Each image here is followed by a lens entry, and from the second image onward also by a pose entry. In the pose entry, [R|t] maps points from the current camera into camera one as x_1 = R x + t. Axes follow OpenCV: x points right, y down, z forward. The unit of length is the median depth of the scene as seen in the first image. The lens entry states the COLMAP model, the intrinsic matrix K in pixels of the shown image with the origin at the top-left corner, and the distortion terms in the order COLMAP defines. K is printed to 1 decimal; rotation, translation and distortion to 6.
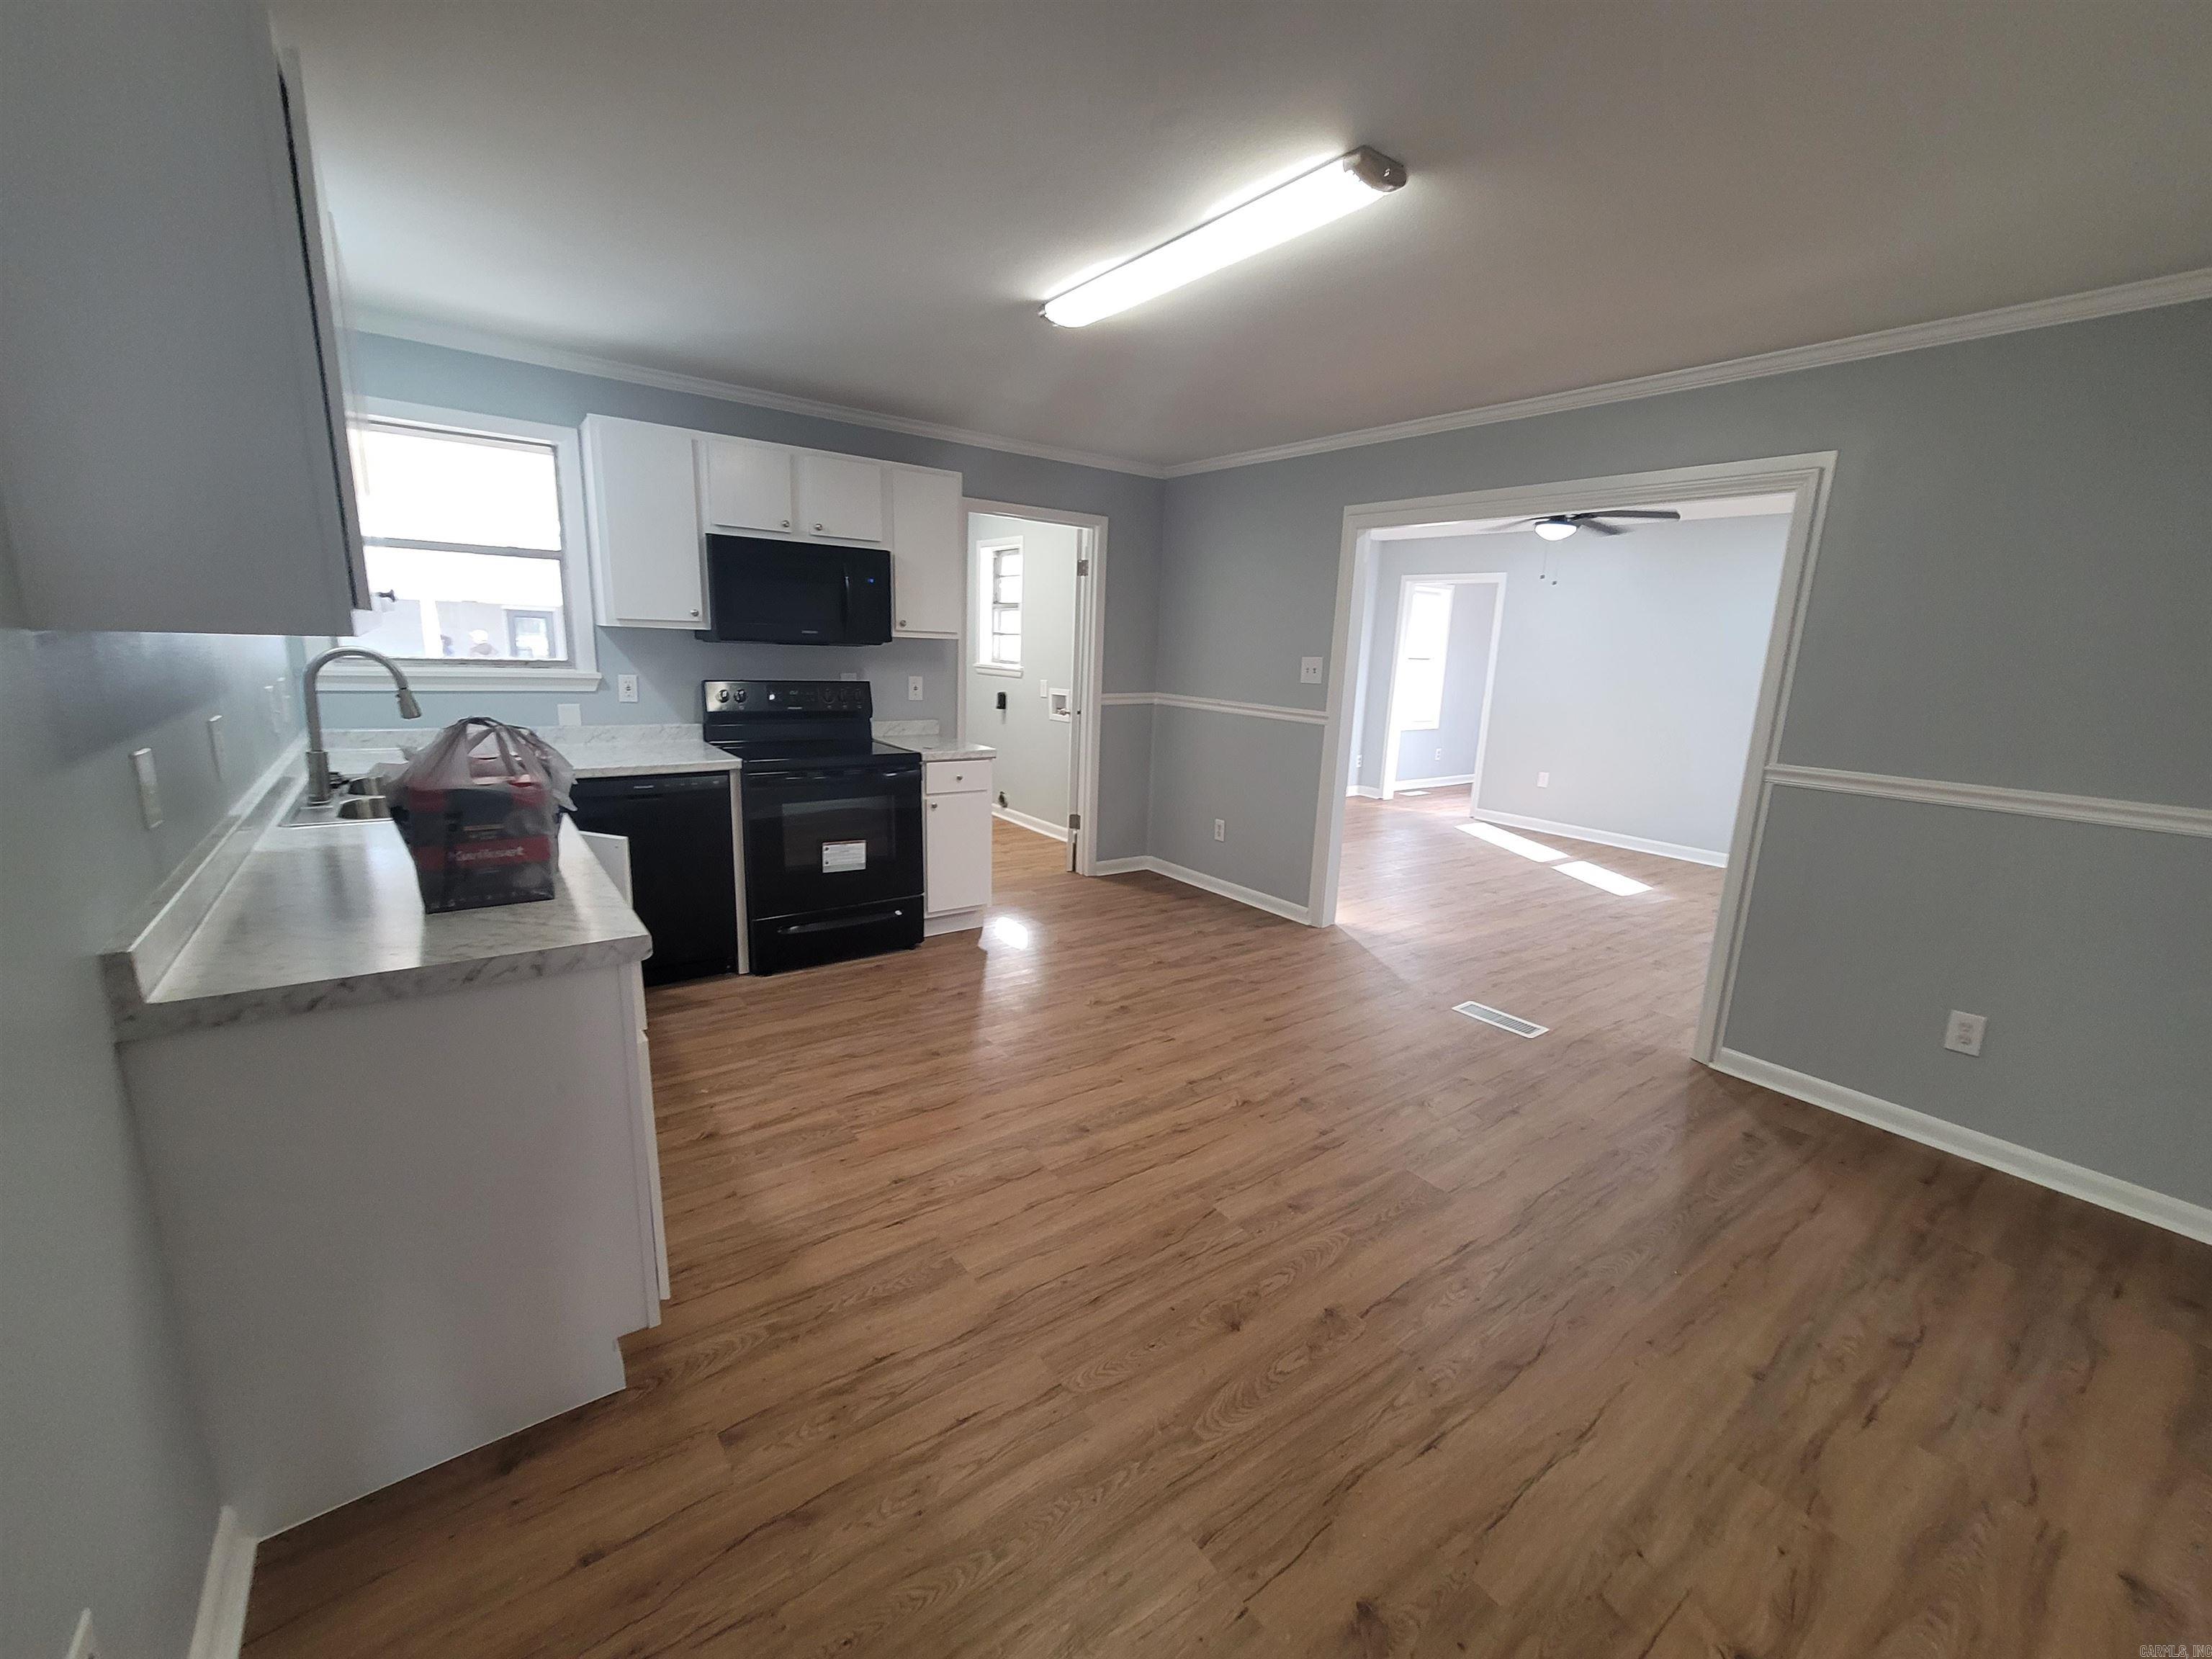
lens RADIAL K [[902.8, 0, 1121.8], [0, 902.8, 830.5], [0, 0, 1]] dist [0.000822, 0.000691]
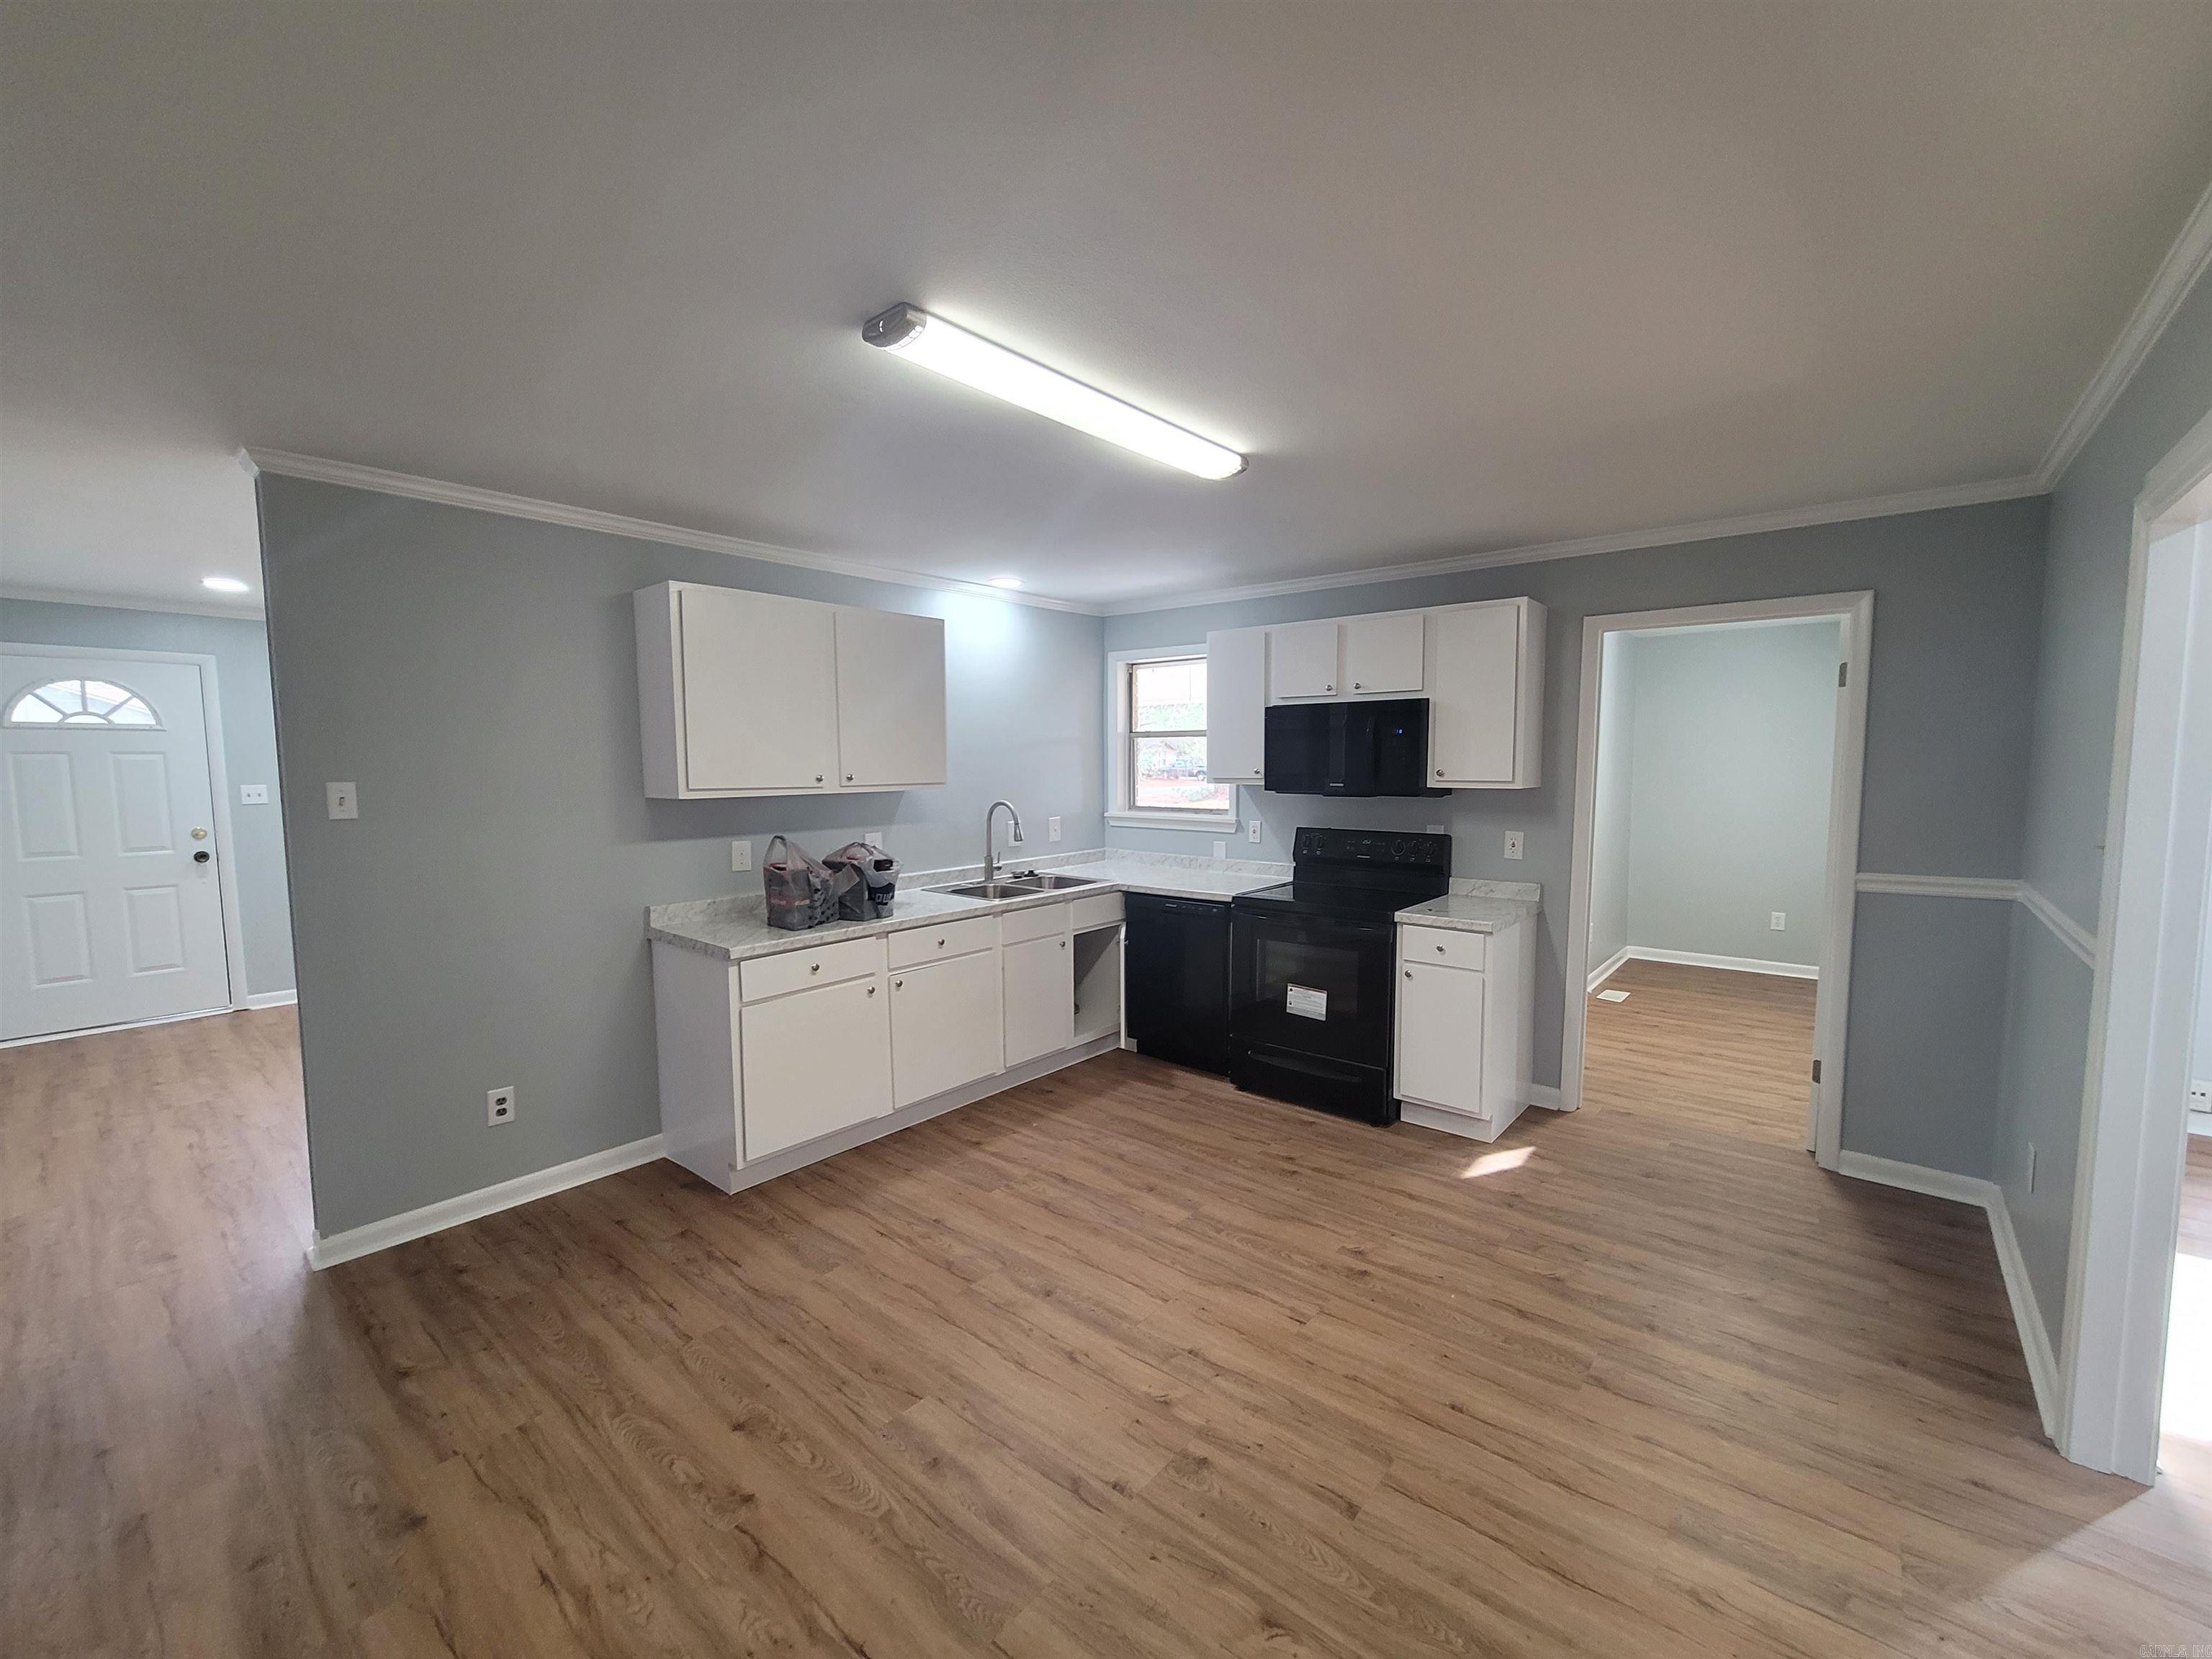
lens RADIAL K [[902.8, 0, 1116.8], [0, 902.8, 833.9], [0, 0, 1]] dist [0.000822, 0.000691]
pose [[0.230656, 0.035605, -0.972384, 0.650345], [-0.189036, 0.981930, -0.008886, -0.111775], [0.954496, 0.185865, 0.233219, 0.549951]]
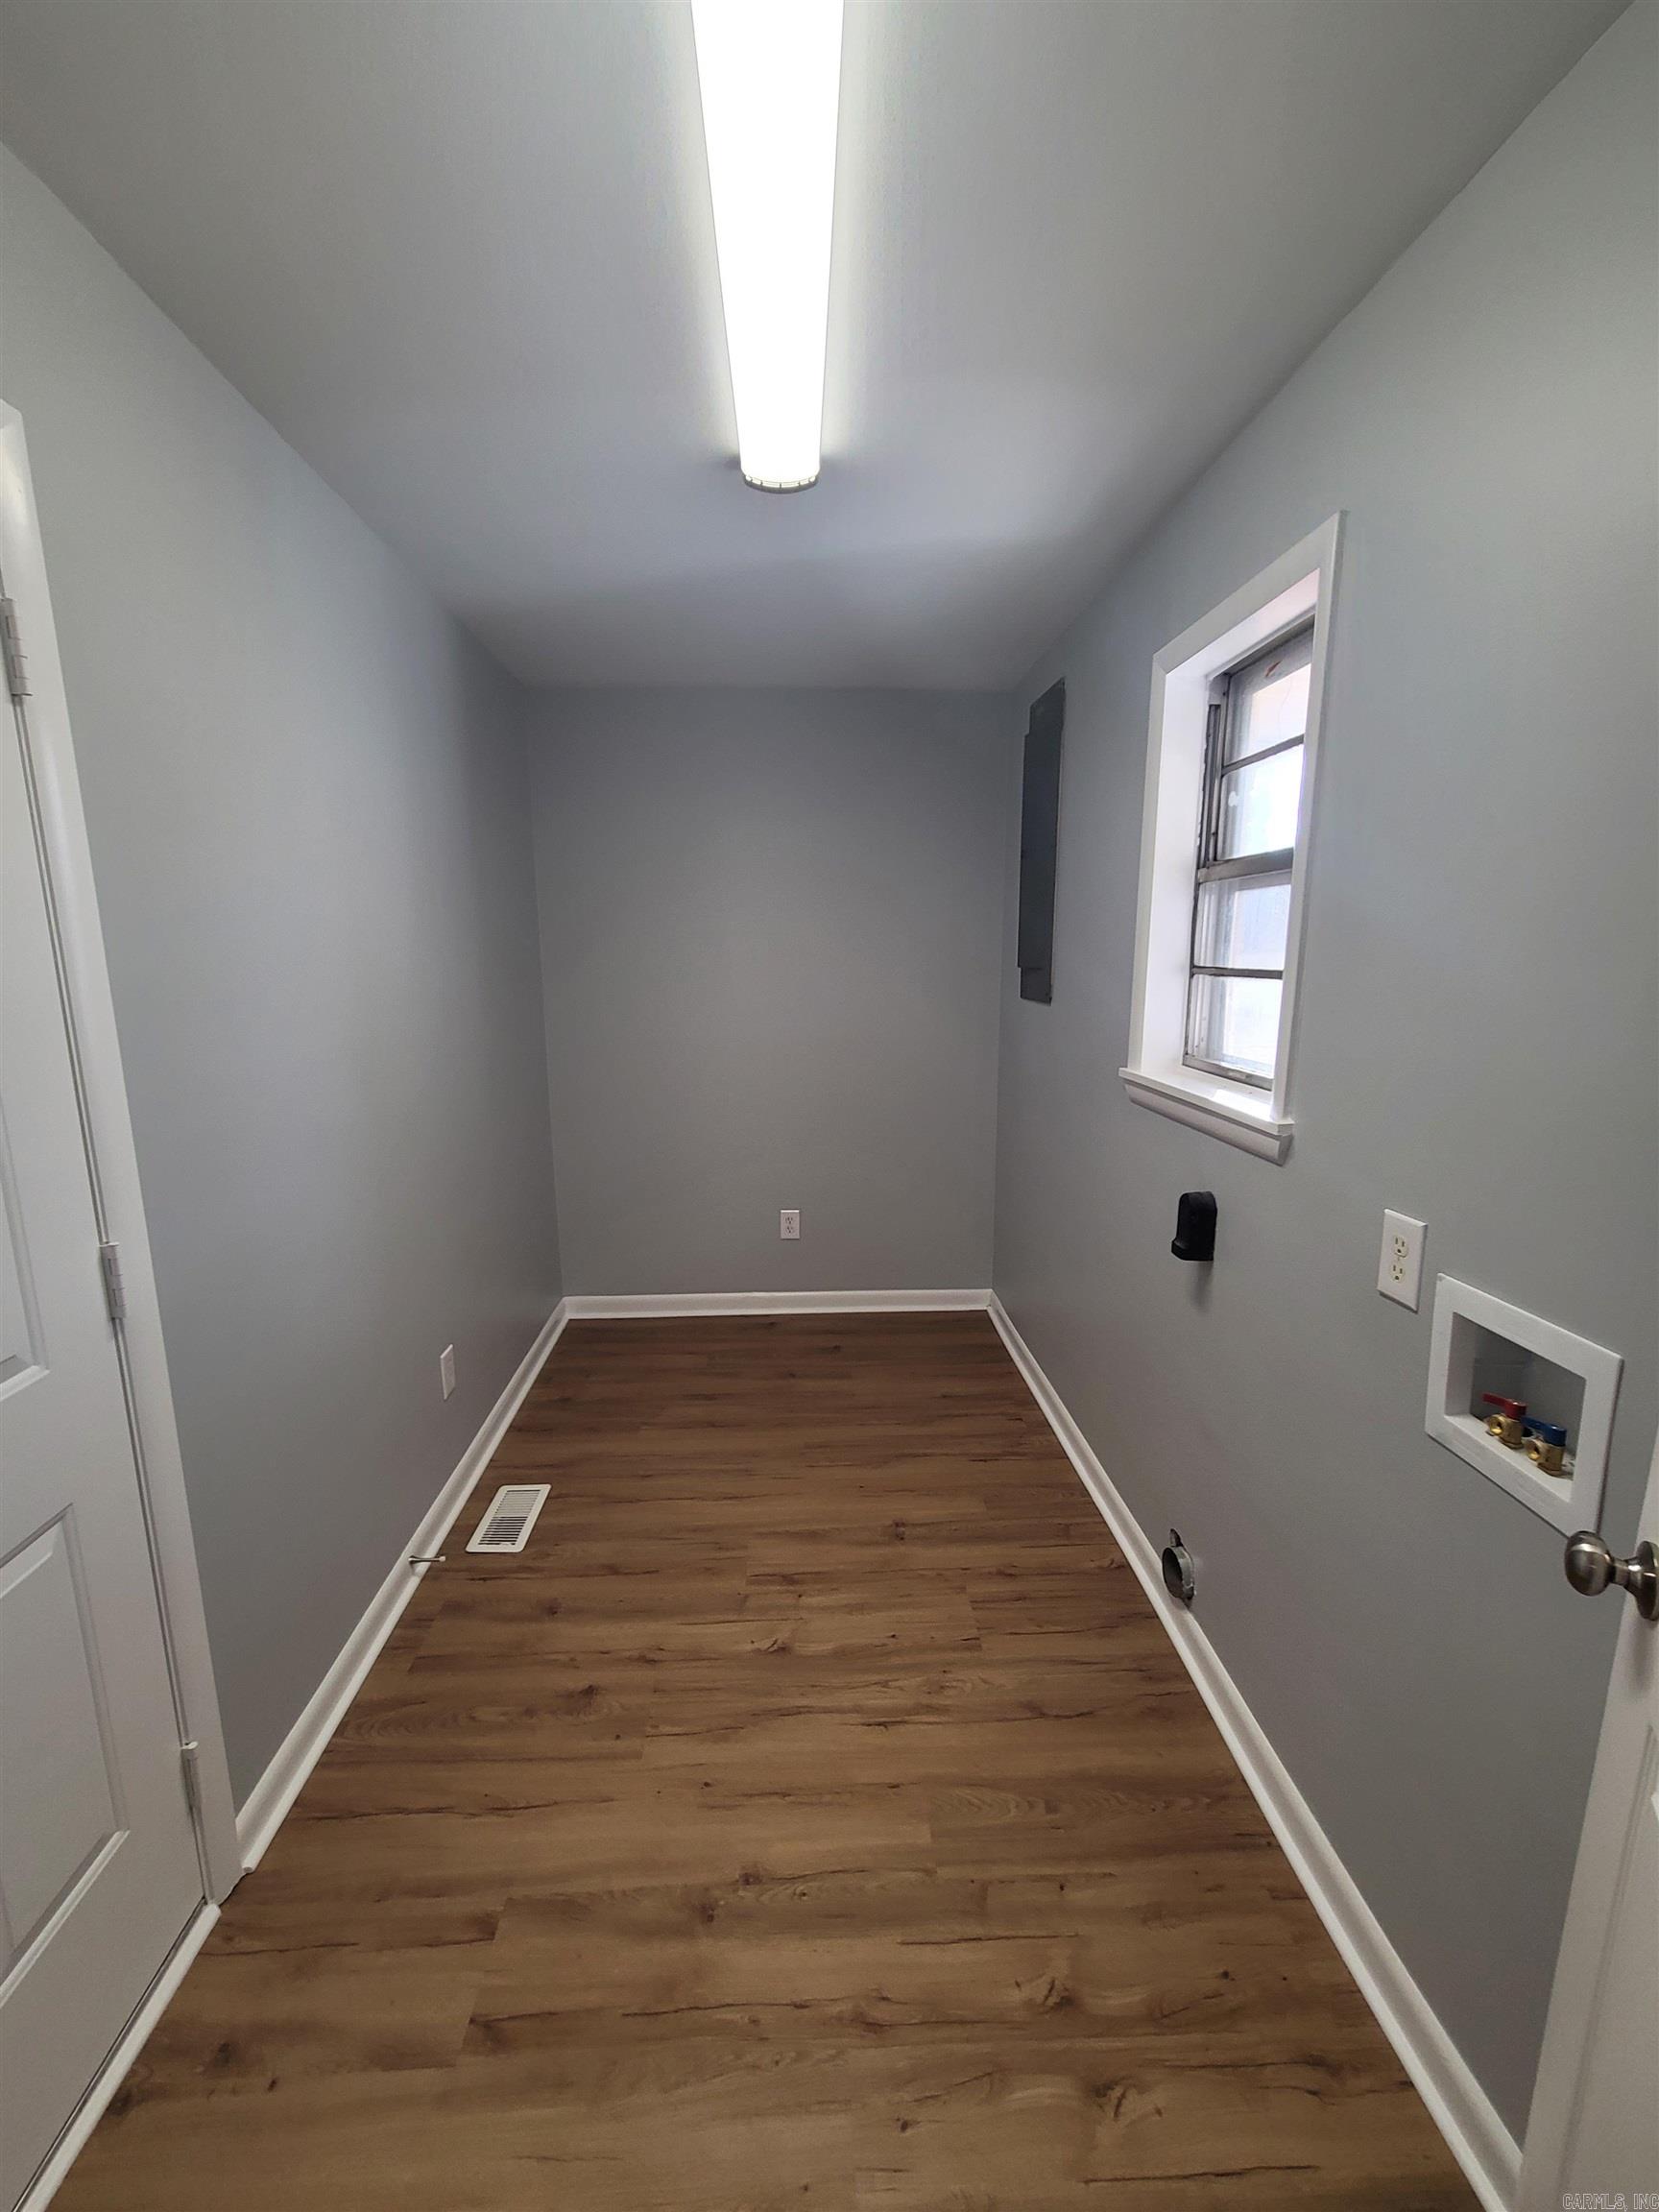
lens RADIAL K [[902.8, 0, 824.2], [0, 902.8, 1116.1], [0, 0, 1]] dist [0.000822, 0.000691]
pose [[0.824924, 0.057274, -0.562334, -0.145599], [-0.074080, 0.997227, -0.007104, -0.317577], [0.560368, 0.047518, 0.826880, 1.379786]]
